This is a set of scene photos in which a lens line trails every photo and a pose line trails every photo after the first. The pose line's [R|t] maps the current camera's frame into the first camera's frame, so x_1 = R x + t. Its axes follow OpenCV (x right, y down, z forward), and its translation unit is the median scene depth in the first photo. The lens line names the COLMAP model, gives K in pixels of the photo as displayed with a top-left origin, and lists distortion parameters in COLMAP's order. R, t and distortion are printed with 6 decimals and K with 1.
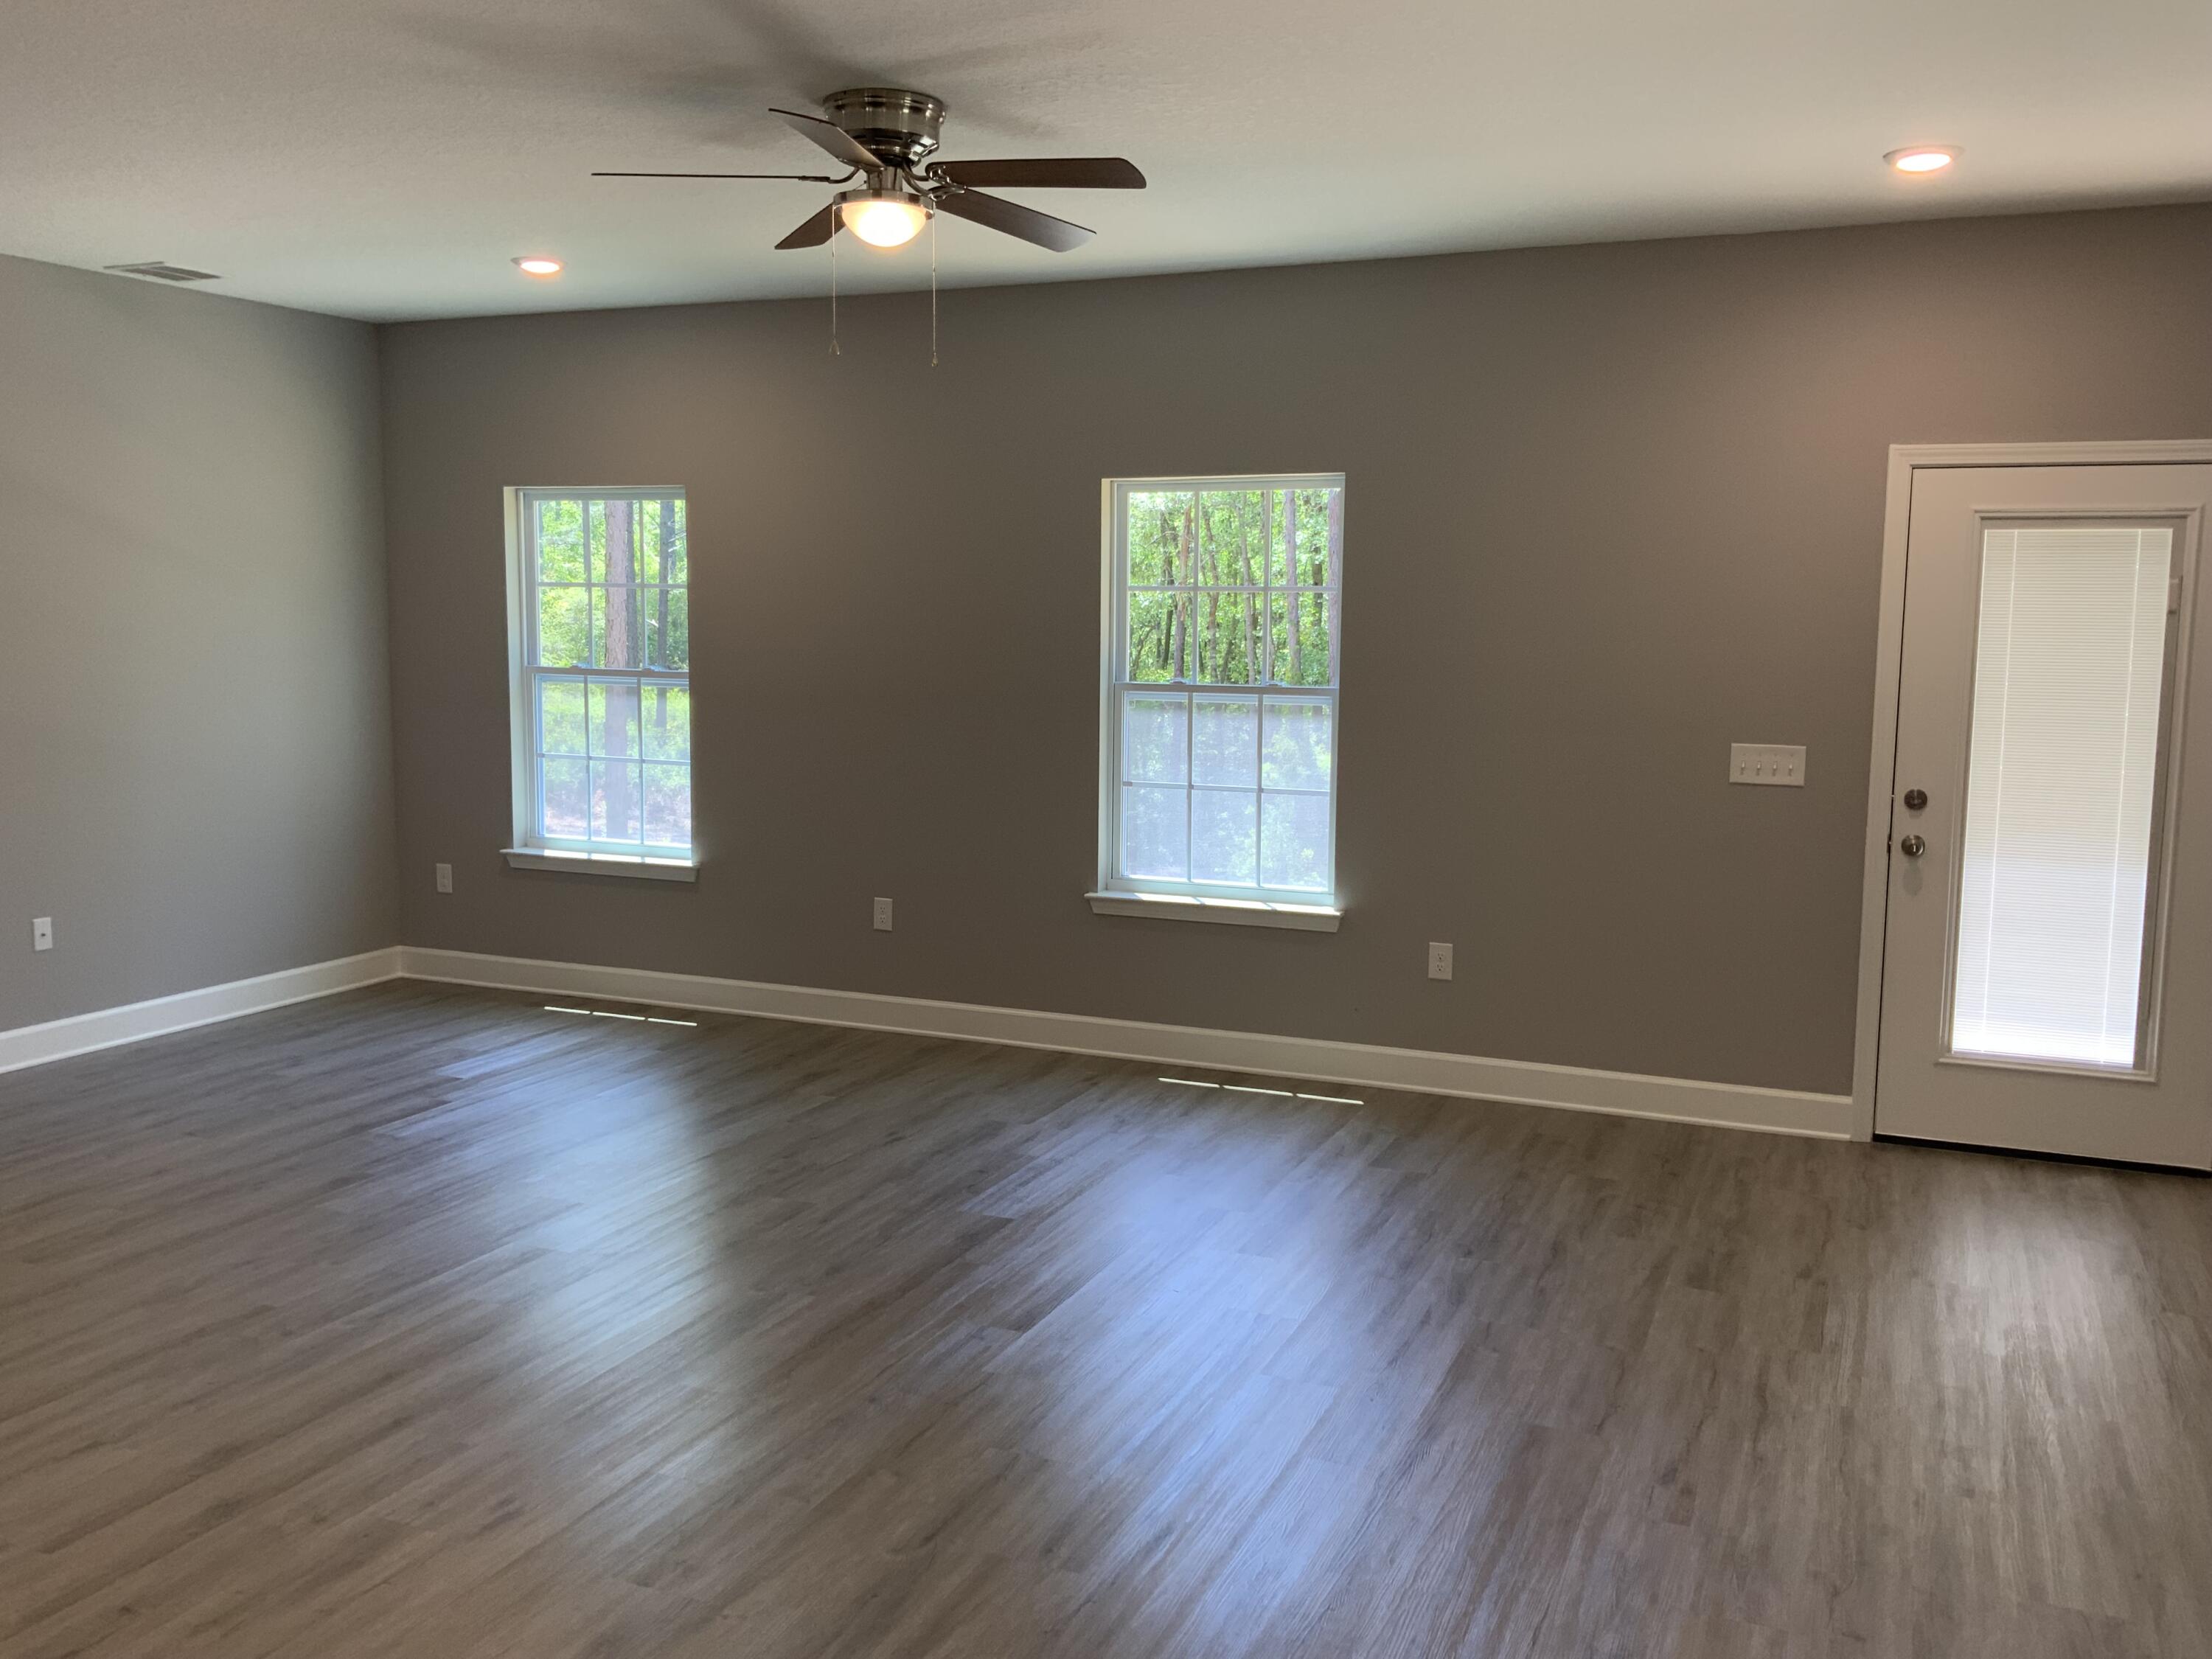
lens RADIAL K [[1861.0, 0, 1101.5], [0, 1861.0, 827.6], [0, 0, 1]] dist [0.030714, -0.047929]
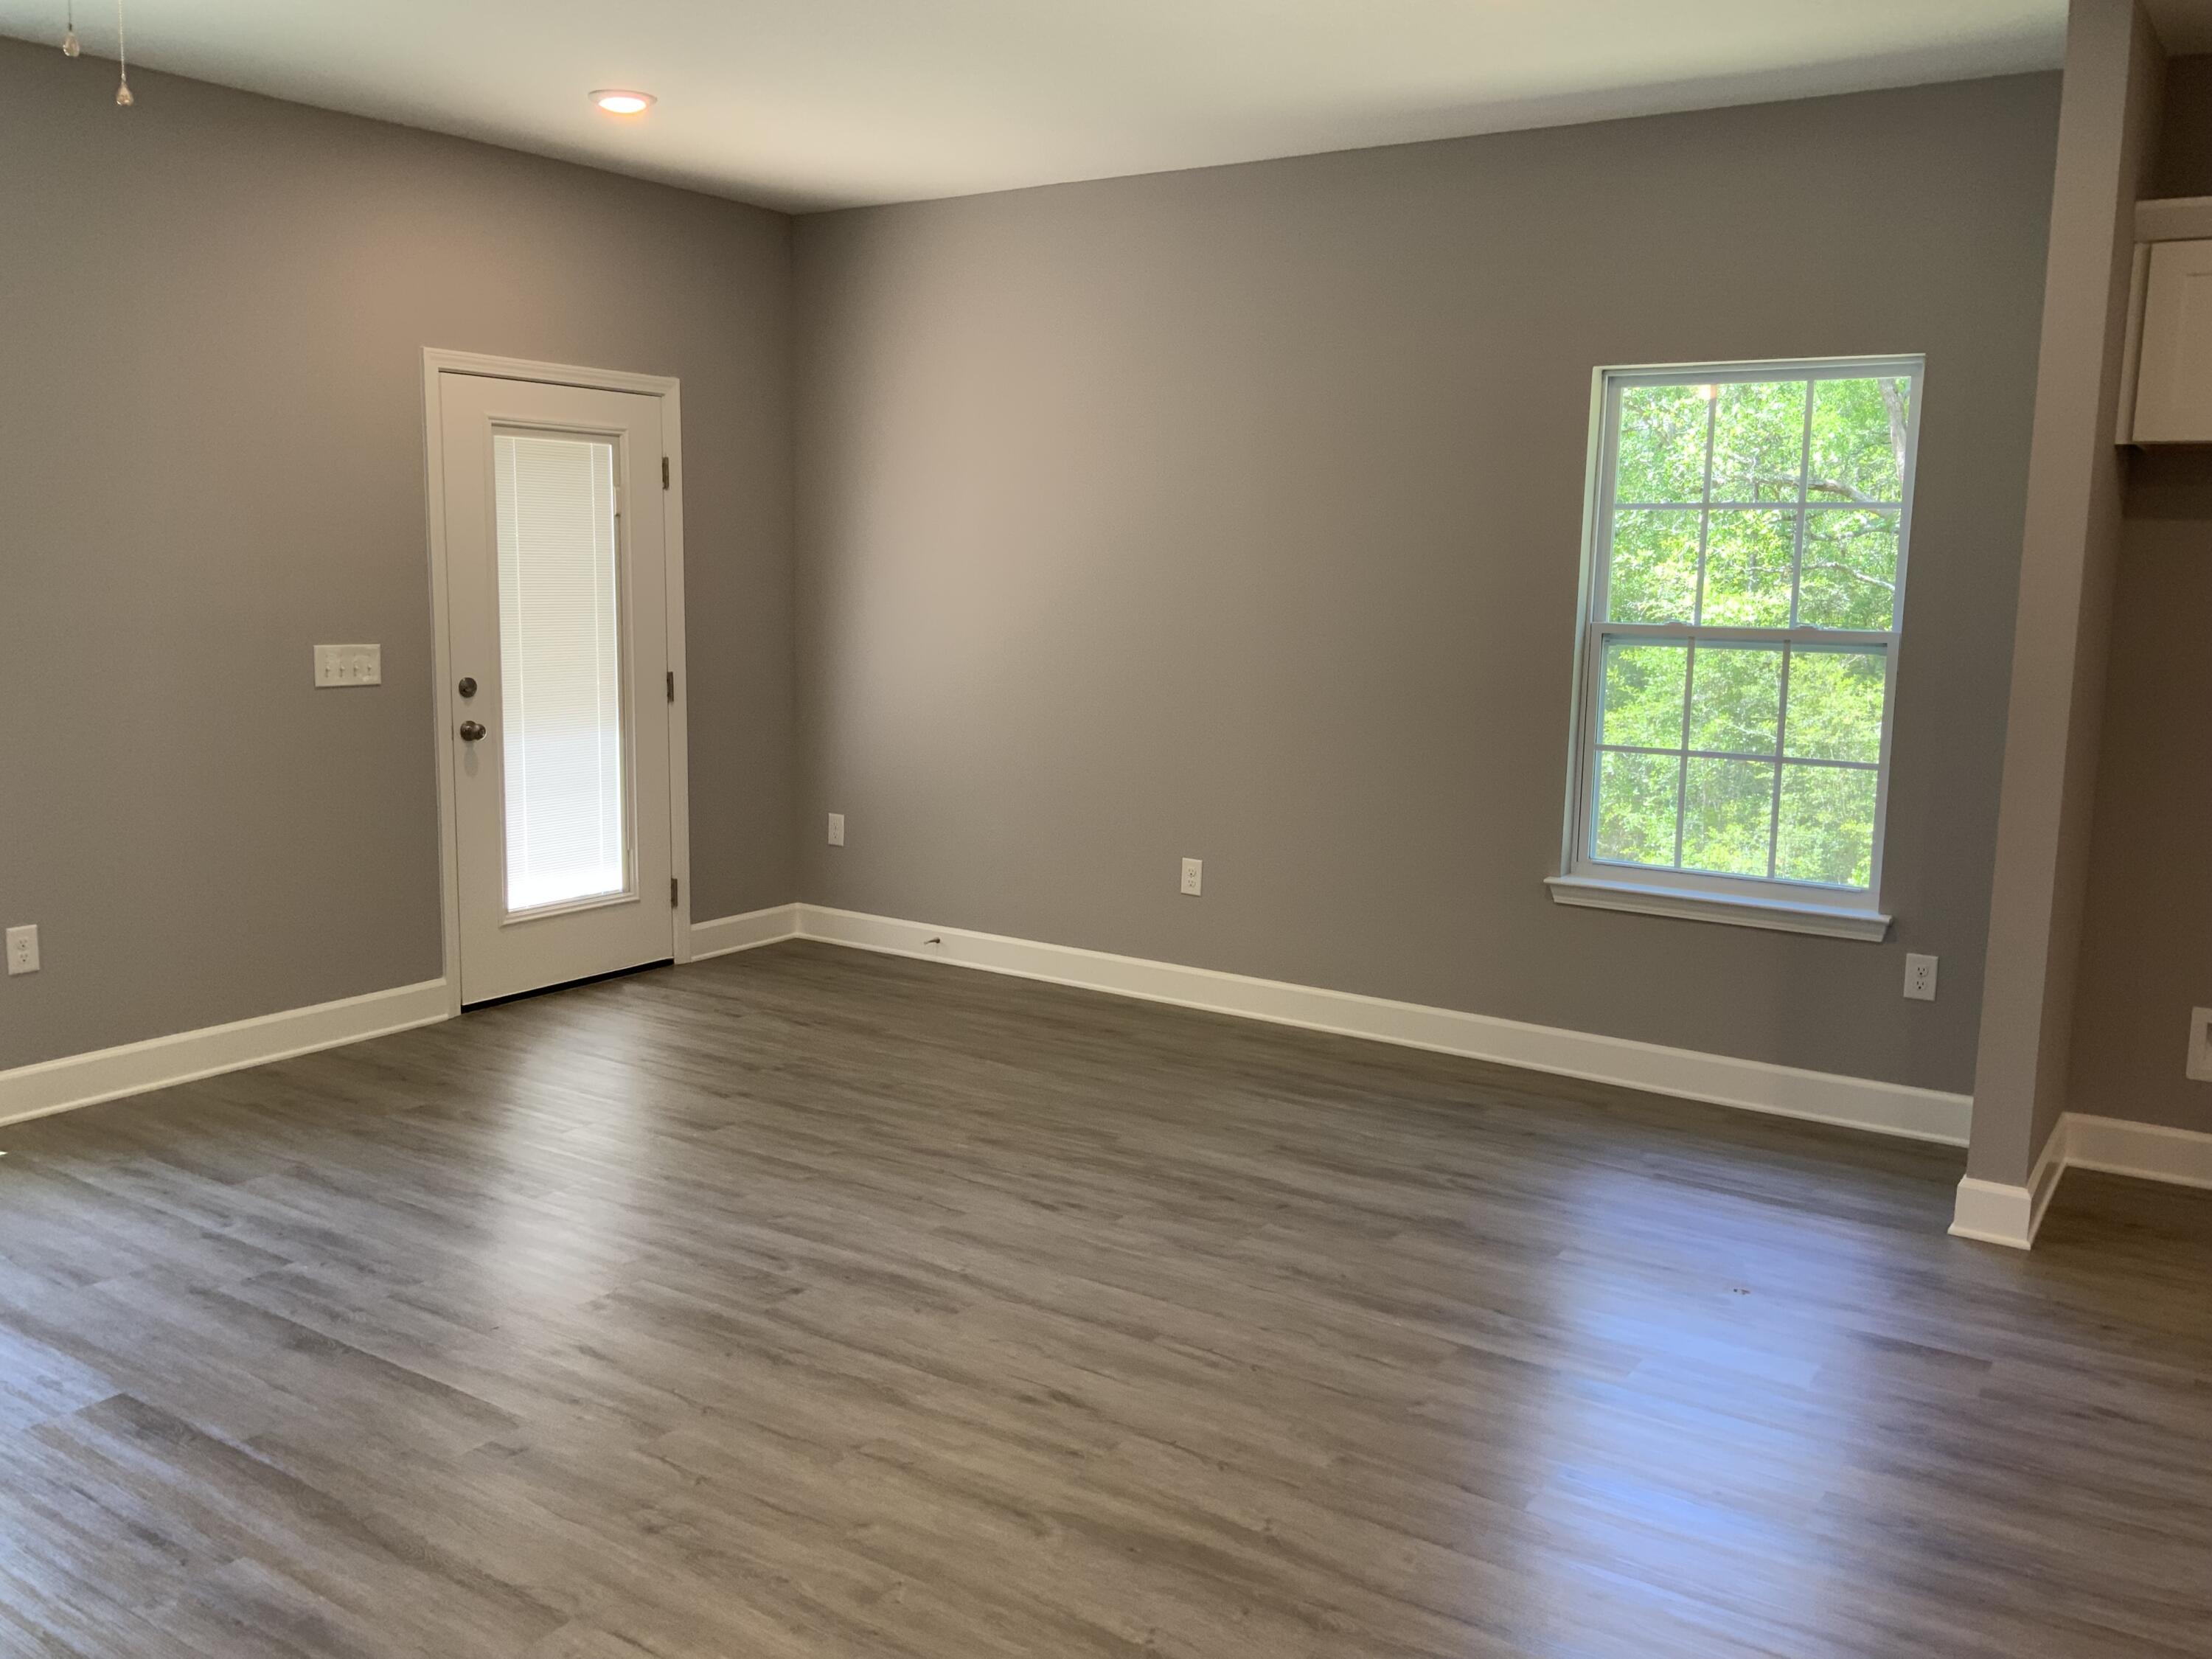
lens RADIAL K [[1861.0, 0, 1106.6], [0, 1861.0, 821.3], [0, 0, 1]] dist [0.030714, -0.047929]
pose [[0.165348, -0.147356, 0.975165, -0.554781], [0.100019, 0.986183, 0.132062, -0.043617], [-0.981150, 0.075698, 0.177802, 0.457440]]
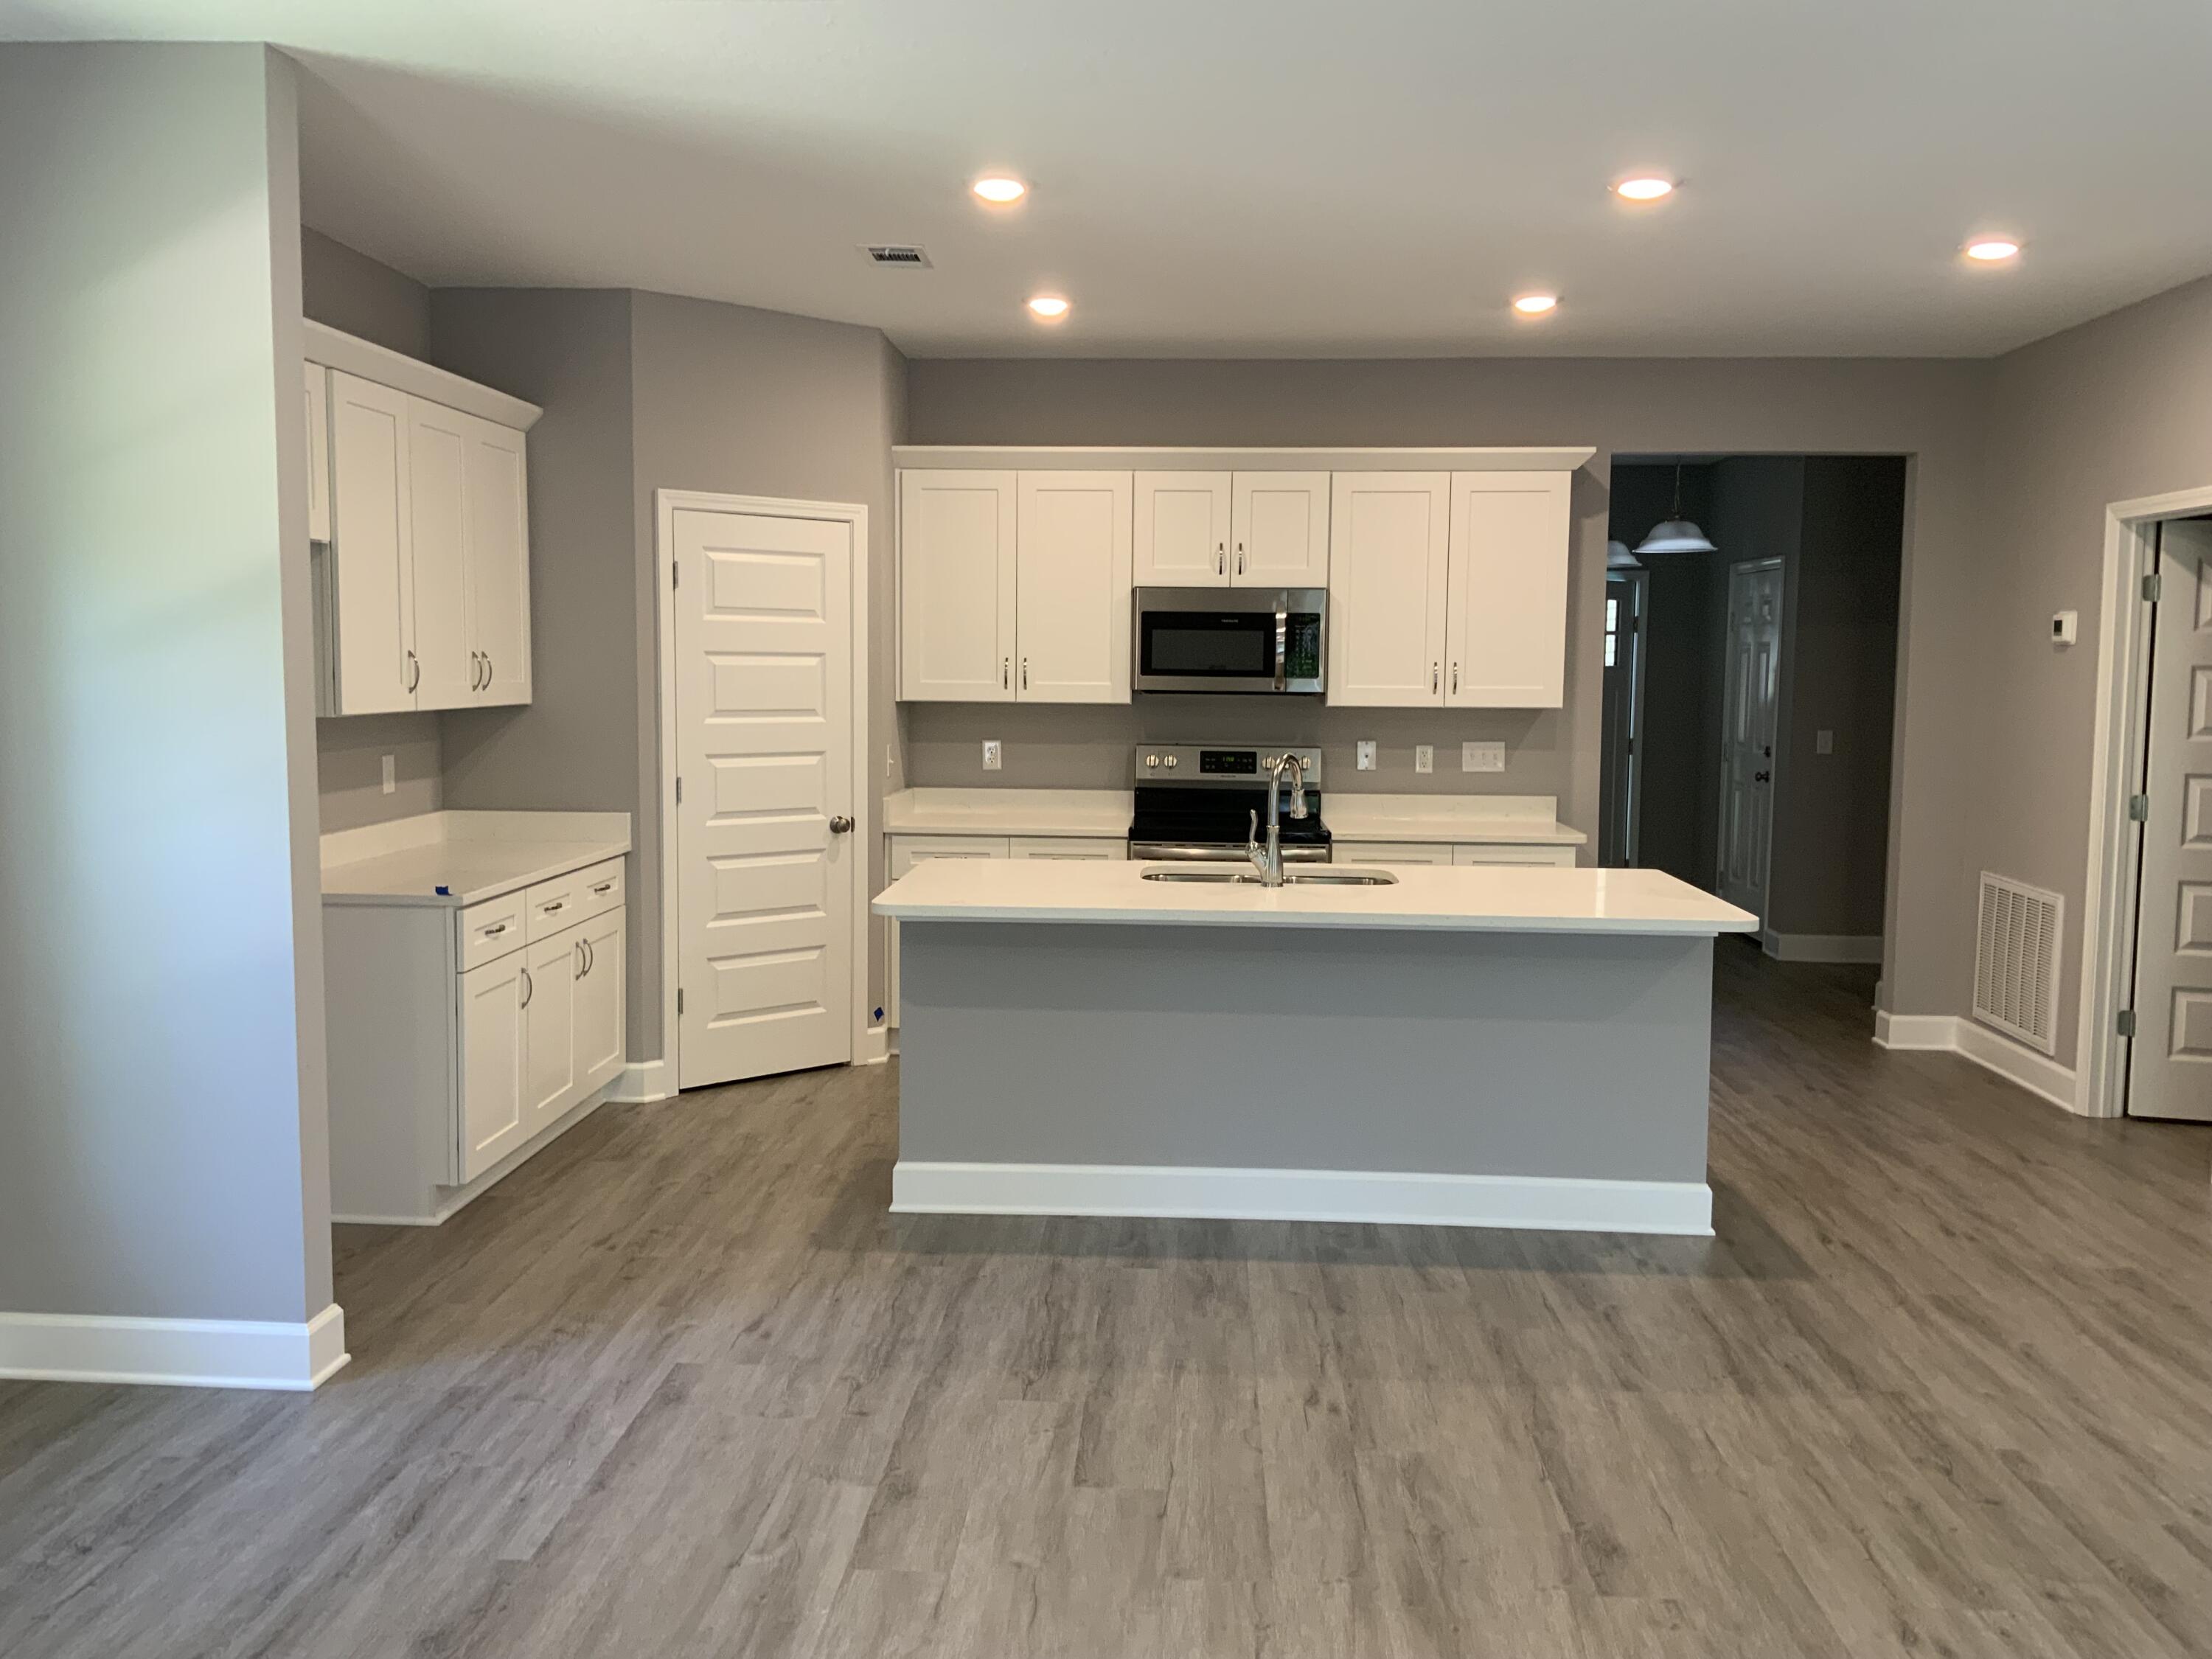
lens RADIAL K [[1861.0, 0, 1109.1], [0, 1861.0, 828.8], [0, 0, 1]] dist [0.030714, -0.047929]
pose [[-0.927790, 0.018716, -0.372633, 0.226283], [-0.061585, 0.977359, 0.202426, -0.101896], [0.367985, 0.210757, -0.905632, 0.968317]]
